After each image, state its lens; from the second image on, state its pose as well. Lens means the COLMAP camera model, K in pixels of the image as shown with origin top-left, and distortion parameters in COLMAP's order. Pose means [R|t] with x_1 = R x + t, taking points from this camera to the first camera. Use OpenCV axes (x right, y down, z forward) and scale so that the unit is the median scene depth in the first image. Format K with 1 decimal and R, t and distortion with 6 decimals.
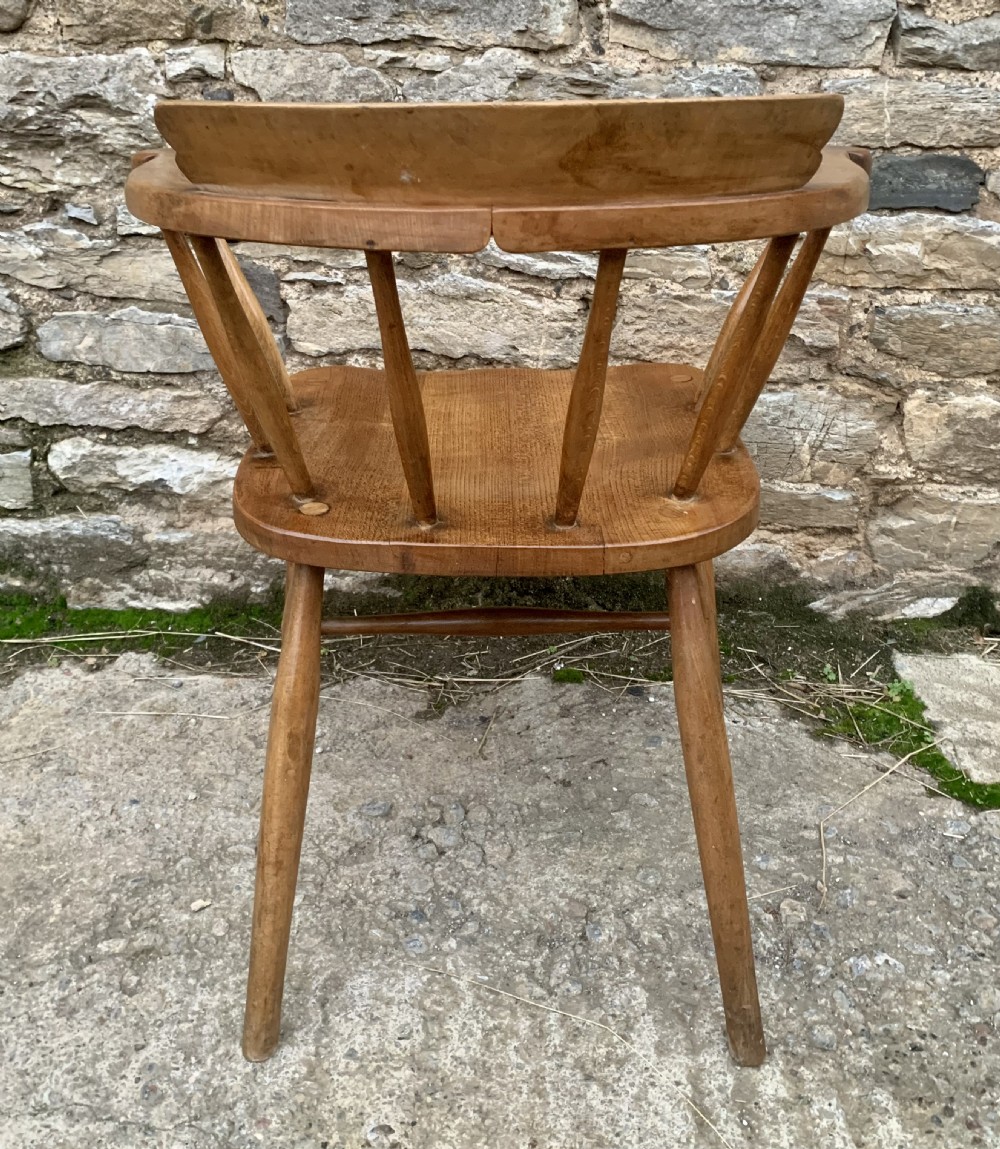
lens RADIAL K [[1173.1, 0, 486.6], [0, 1173.1, 490.3], [0, 0, 1]] dist [0.021512, -0.009880]
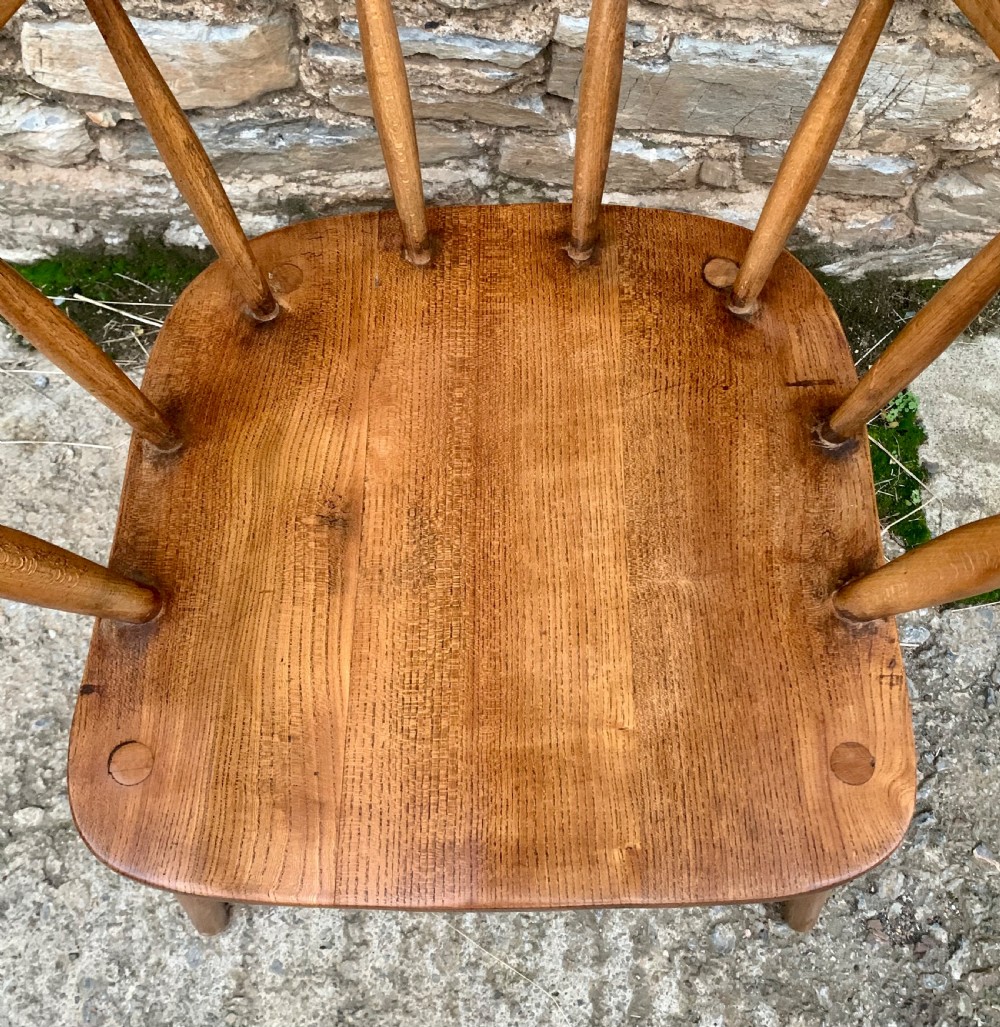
lens RADIAL K [[1086.3, 0, 521.7], [0, 1086.3, 510.3], [0, 0, 1]] dist [0.003306, 0.010479]
pose [[0.999690, -0.012856, 0.021318, 0.064090], [-0.006489, 0.692168, 0.721707, -0.365078], [-0.024033, -0.721622, 0.691870, 0.438465]]
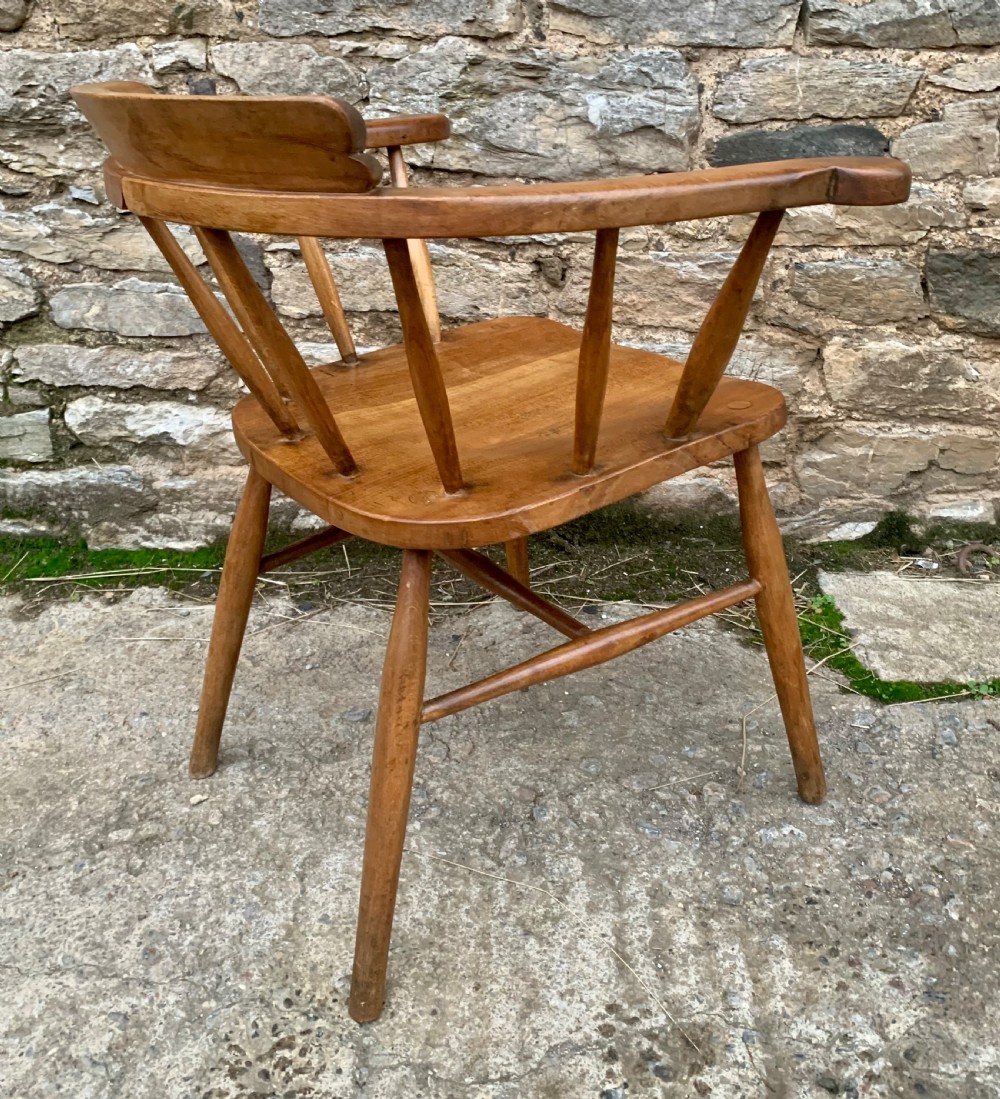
lens RADIAL K [[1074.2, 0, 505.5], [0, 1074.2, 480.2], [0, 0, 1]] dist [0.020696, -0.011835]
pose [[0.999752, -0.022215, 0.001425, 0.050801], [0.022161, 0.999295, 0.030316, 0.014060], [-0.002098, -0.030277, 0.999539, -0.033112]]
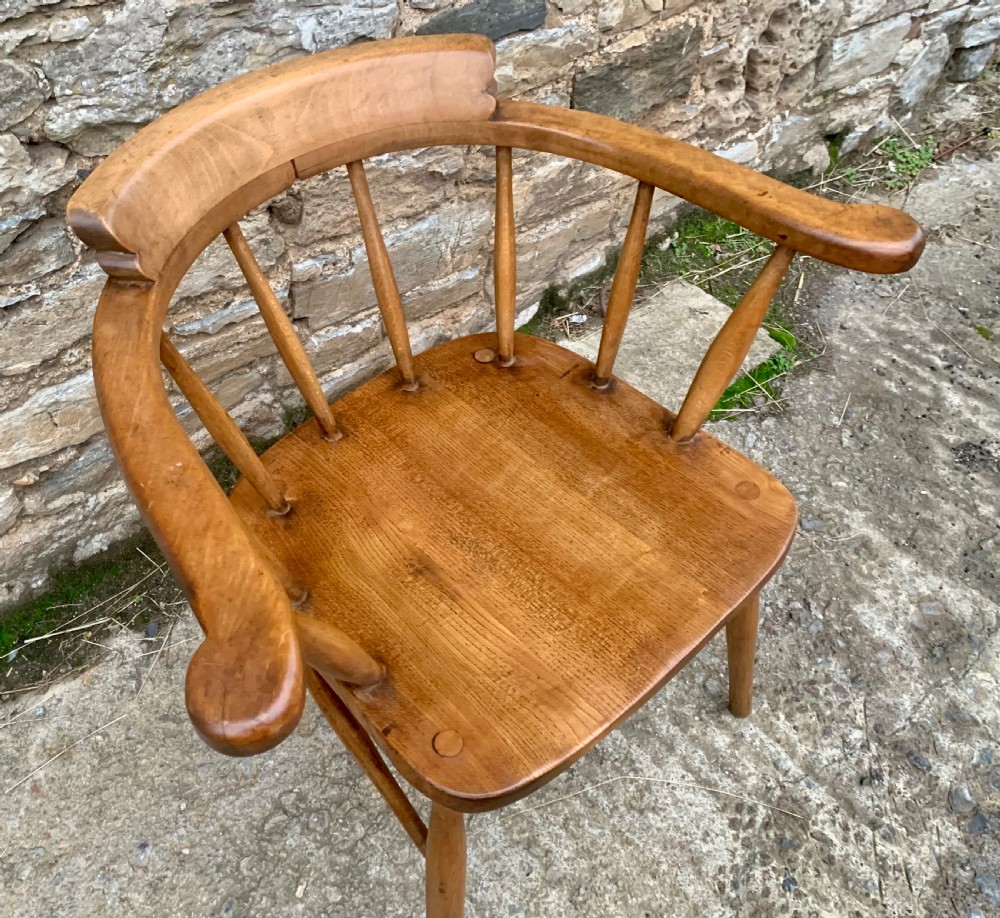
lens RADIAL K [[939.2, 0, 433.6], [0, 939.2, 448.1], [0, 0, 1]] dist [0.019712, -0.010672]
pose [[0.743827, -0.491784, 0.452625, -0.296491], [0.246860, 0.831466, 0.497720, -0.382333], [-0.621113, -0.258482, 0.739868, 0.274373]]
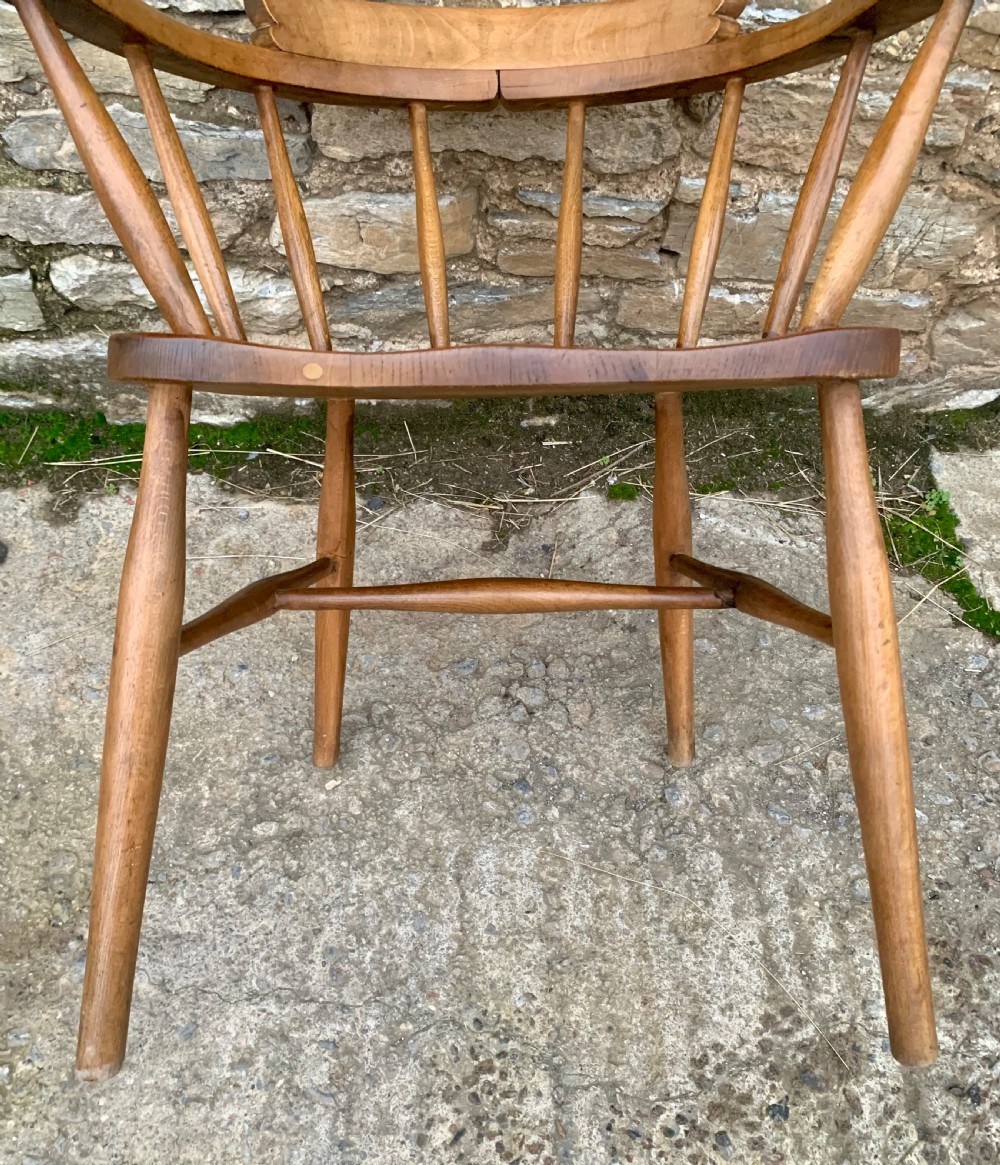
lens RADIAL K [[1019.2, 0, 499.9], [0, 1019.2, 675.7], [0, 0, 1]] dist [0.029568, -0.041762]
pose [[0.997191, -0.054080, 0.051815, -0.104475], [0.013778, 0.812480, 0.582826, -0.262981], [-0.073618, -0.580475, 0.810943, 0.199713]]
